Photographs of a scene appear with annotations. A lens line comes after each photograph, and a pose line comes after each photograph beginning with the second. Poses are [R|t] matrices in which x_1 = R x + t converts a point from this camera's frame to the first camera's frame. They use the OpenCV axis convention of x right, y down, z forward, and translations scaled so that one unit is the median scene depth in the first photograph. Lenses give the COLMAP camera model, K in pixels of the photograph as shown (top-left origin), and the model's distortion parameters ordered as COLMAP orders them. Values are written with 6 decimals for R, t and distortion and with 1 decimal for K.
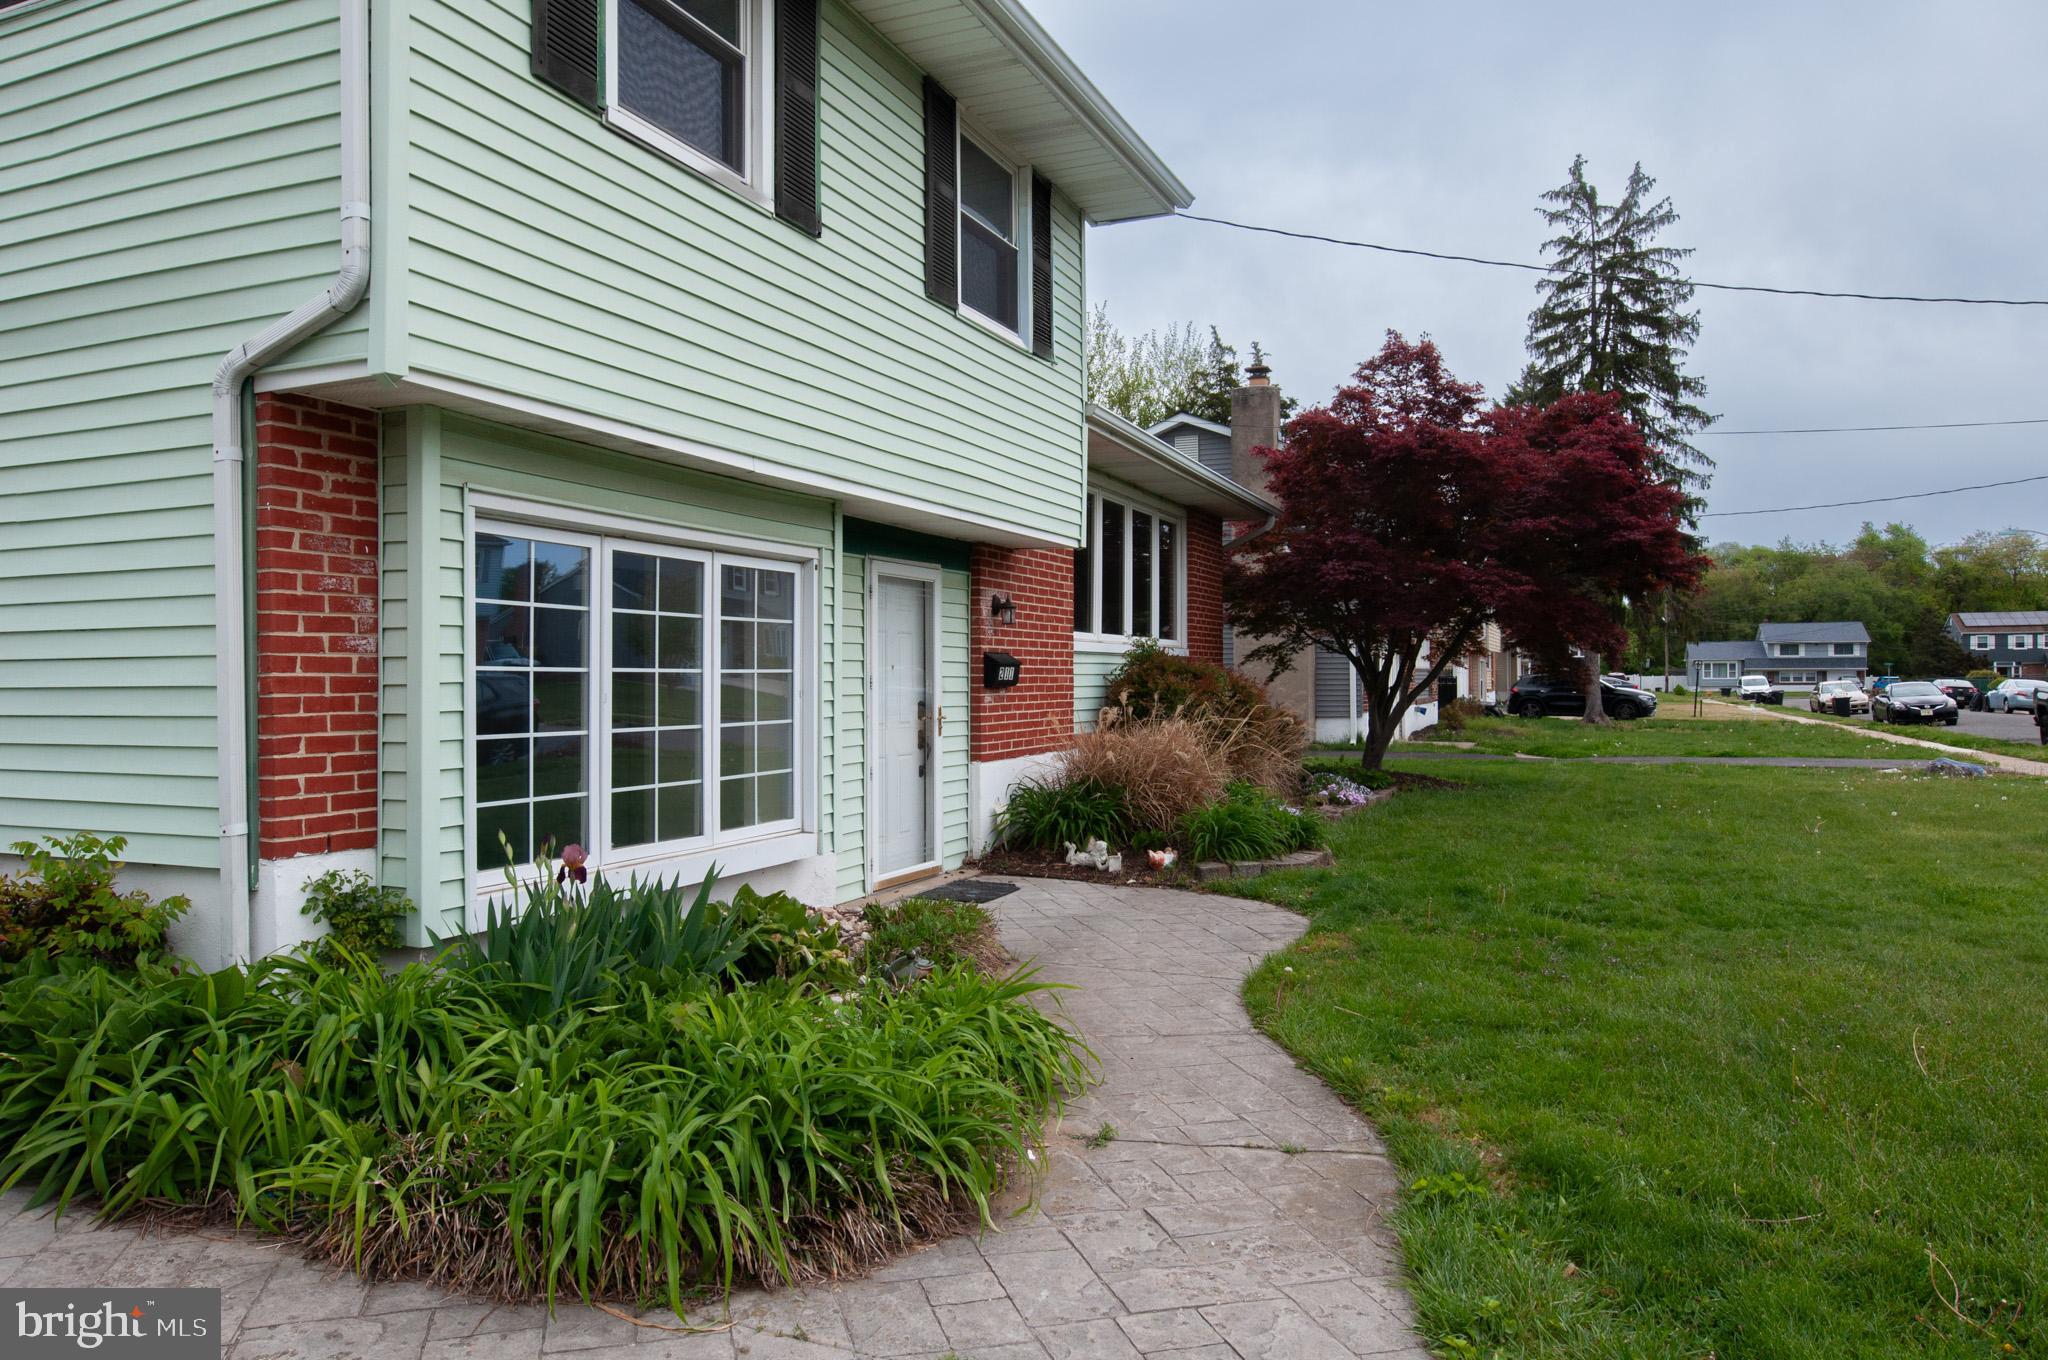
lens RADIAL K [[1371.0, 0, 1024.8], [0, 1371.0, 677.7], [0, 0, 1]] dist [0.000455, -0.000271]
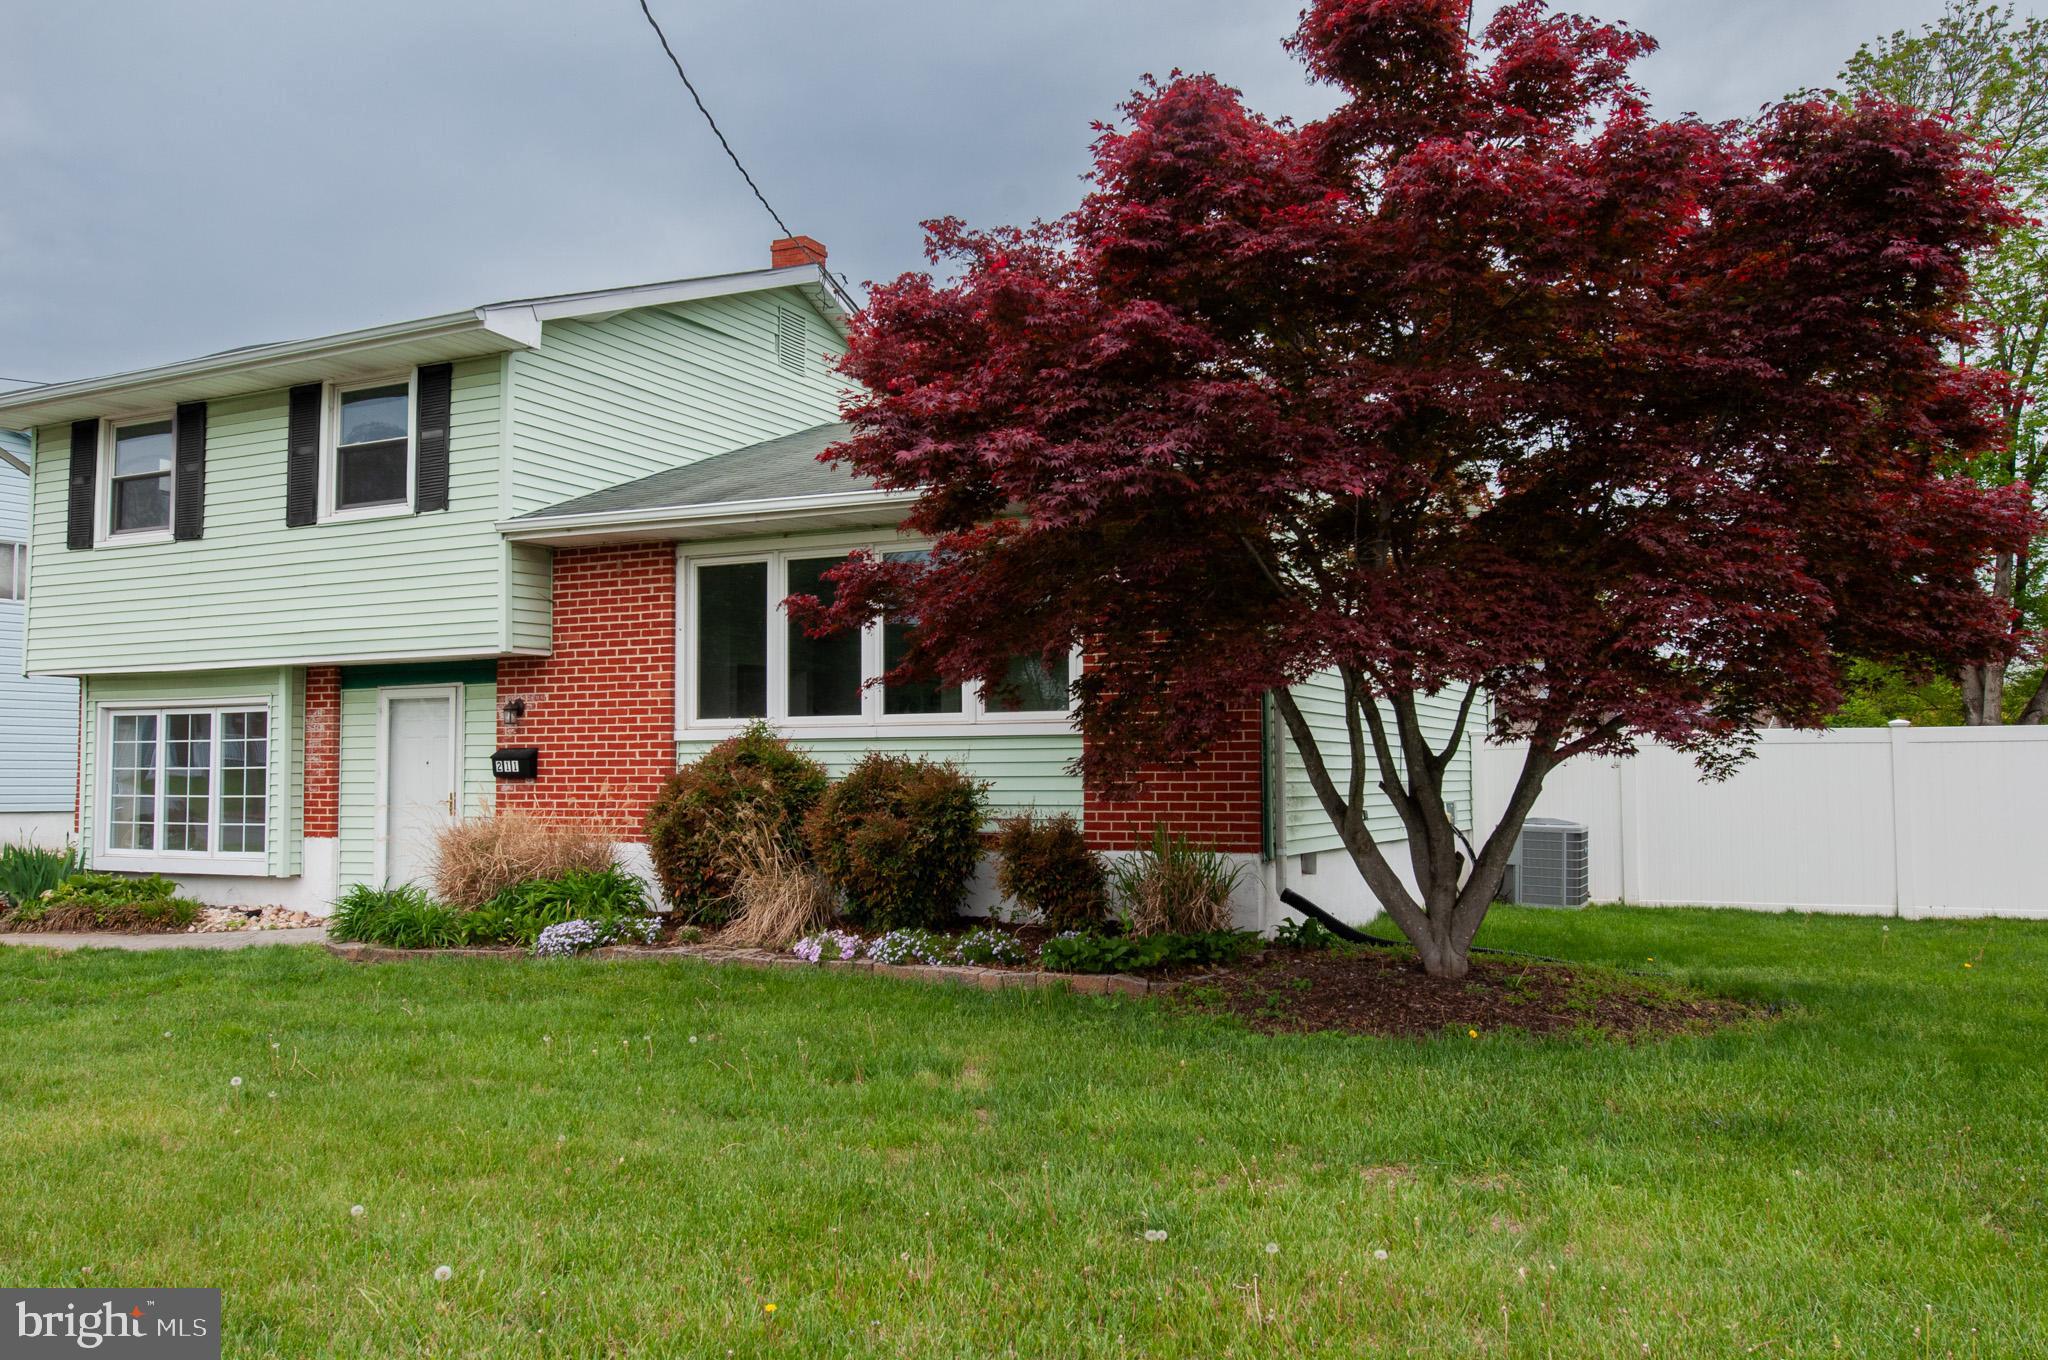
lens RADIAL K [[1643.0, 0, 1026.7], [0, 1643.0, 683.8], [0, 0, 1]] dist [-0.000270, 0.001768]
pose [[-0.058220, -0.056844, -0.996684, 2.085477], [0.002811, 0.998364, -0.057104, 0.012334], [0.998300, -0.006127, -0.057965, 2.333222]]
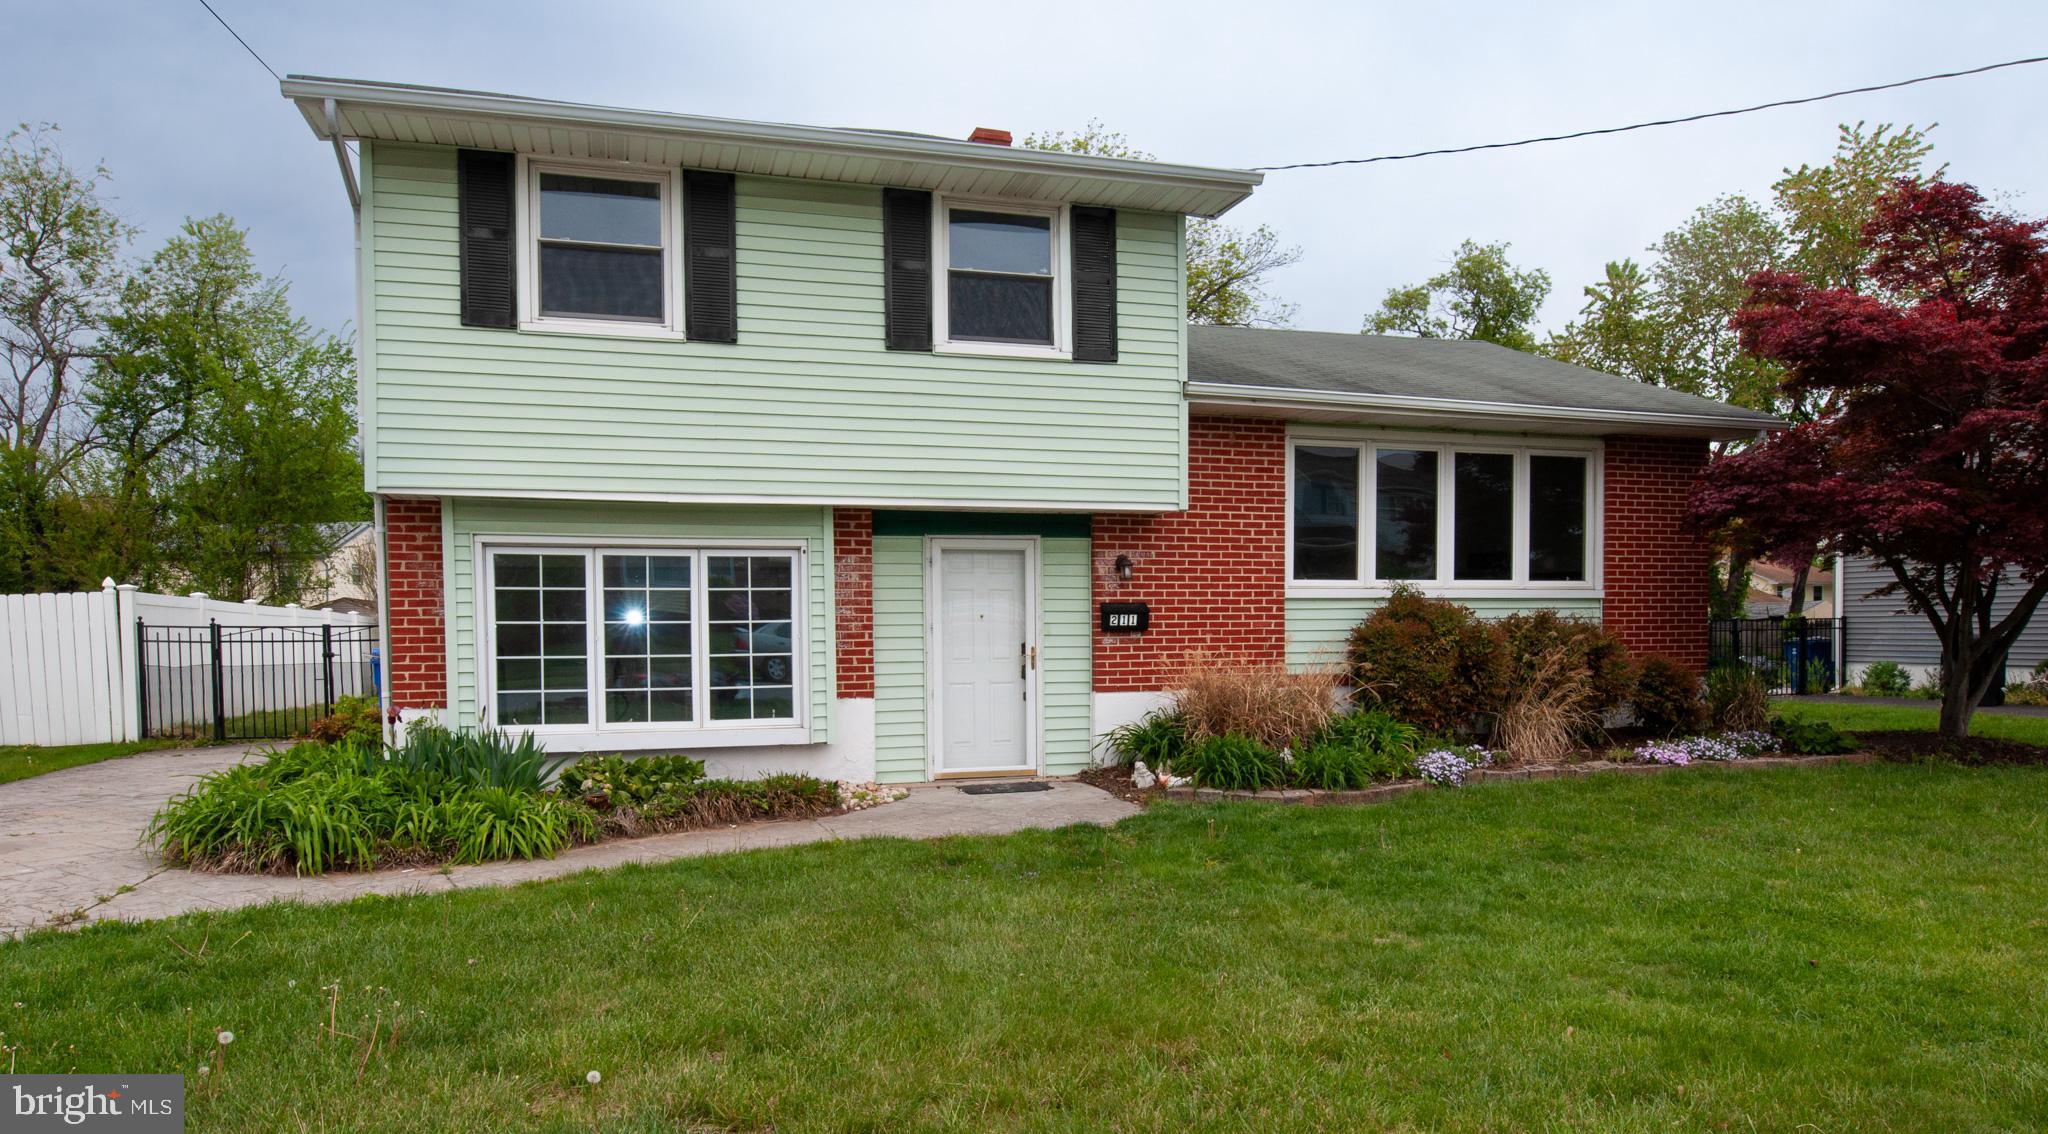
lens RADIAL K [[1227.1, 0, 1014.2], [0, 1227.1, 674.3], [0, 0, 1]] dist [-0.004234, -0.007790]
pose [[0.638934, 0.025799, -0.768828, 1.164129], [0.006748, 0.999211, 0.039137, 0.002783], [0.769232, -0.030194, 0.638256, 0.355457]]
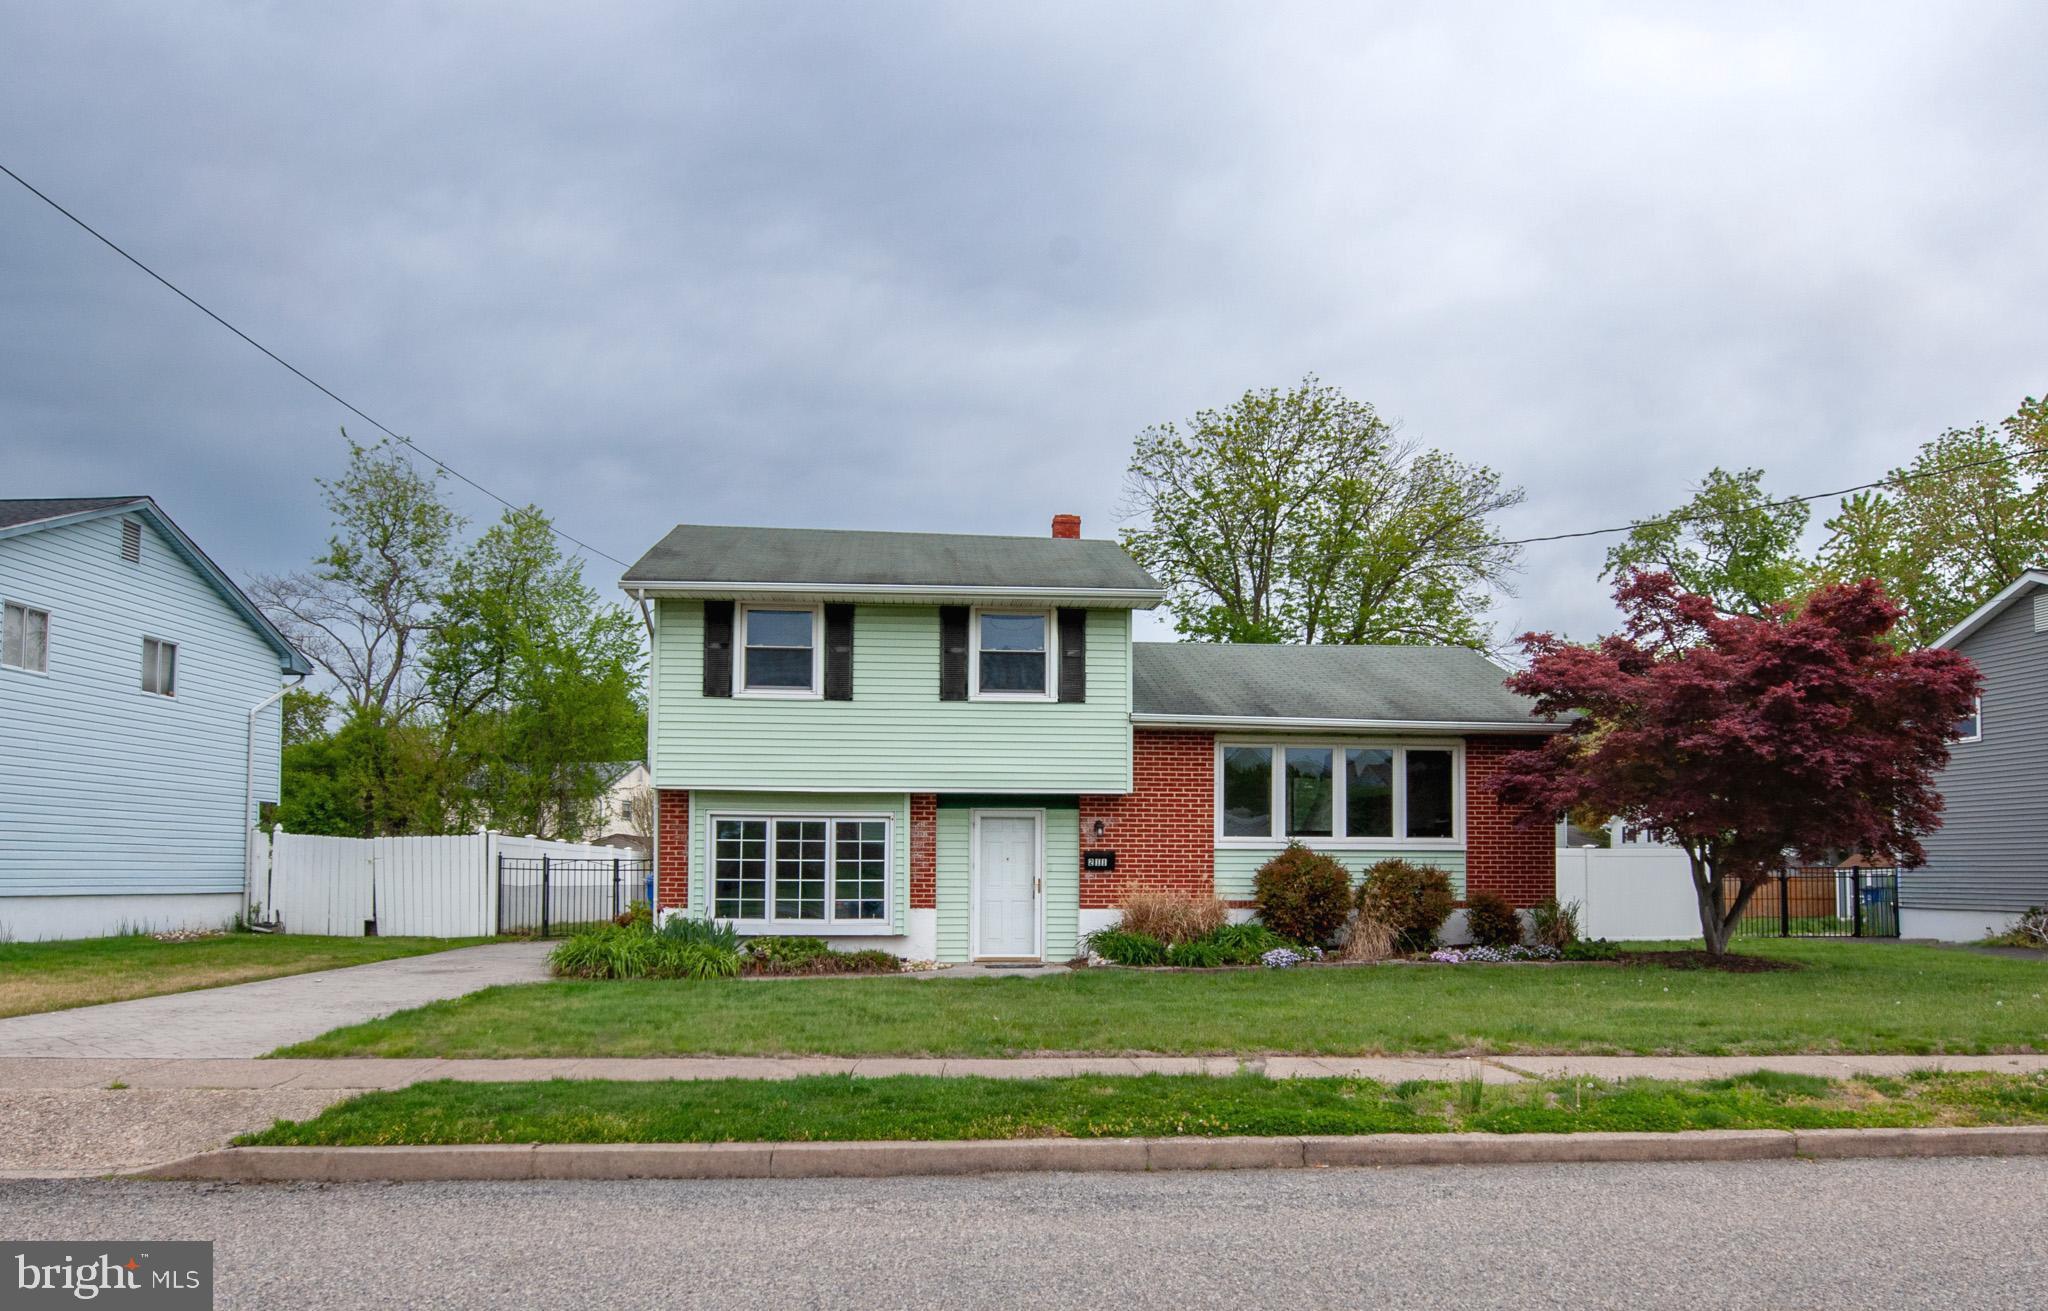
lens RADIAL K [[1359.4, 0, 1055.7], [0, 1359.4, 819.0], [0, 0, 1]] dist [-0.003507, -0.001092]
pose [[0.488993, -0.026959, -0.871871, 2.439743], [-0.005401, 0.999410, -0.033932, 0.001868], [0.872271, 0.021302, 0.488559, 0.051544]]
